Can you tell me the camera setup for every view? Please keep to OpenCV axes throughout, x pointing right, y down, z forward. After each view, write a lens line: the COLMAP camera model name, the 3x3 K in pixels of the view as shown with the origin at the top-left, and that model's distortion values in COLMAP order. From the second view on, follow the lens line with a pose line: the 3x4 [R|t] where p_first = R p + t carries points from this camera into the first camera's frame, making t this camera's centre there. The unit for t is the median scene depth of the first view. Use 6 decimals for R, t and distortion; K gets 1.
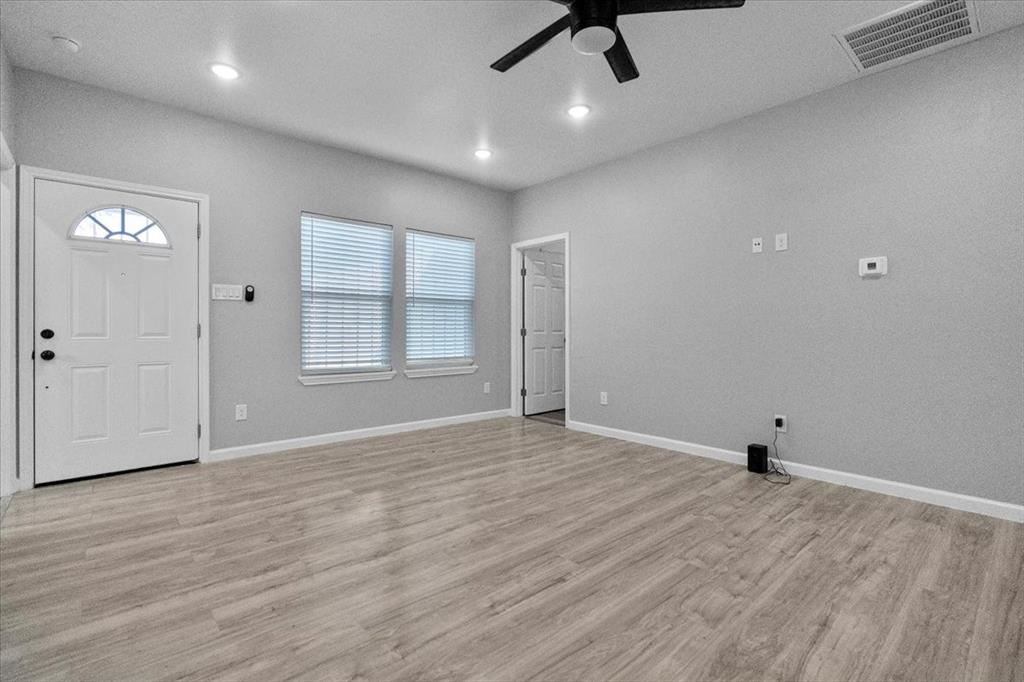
lens RADIAL K [[468.3, 0, 511.8], [0, 468.3, 325.9], [0, 0, 1]] dist [-0.018560, 0.006695]
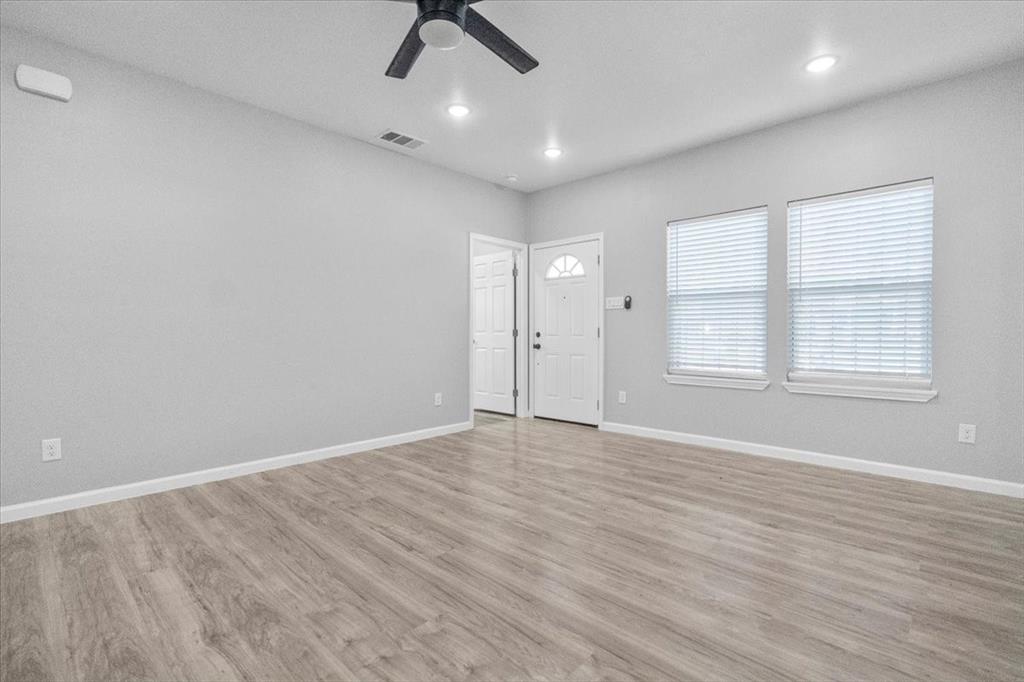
lens RADIAL K [[468.3, 0, 511.8], [0, 468.3, 325.9], [0, 0, 1]] dist [-0.018560, 0.006695]
pose [[0.093343, -0.015009, -0.995521, 0.800053], [0.012114, 0.999829, -0.013938, 0.007915], [0.995560, -0.010759, 0.093509, 0.714717]]
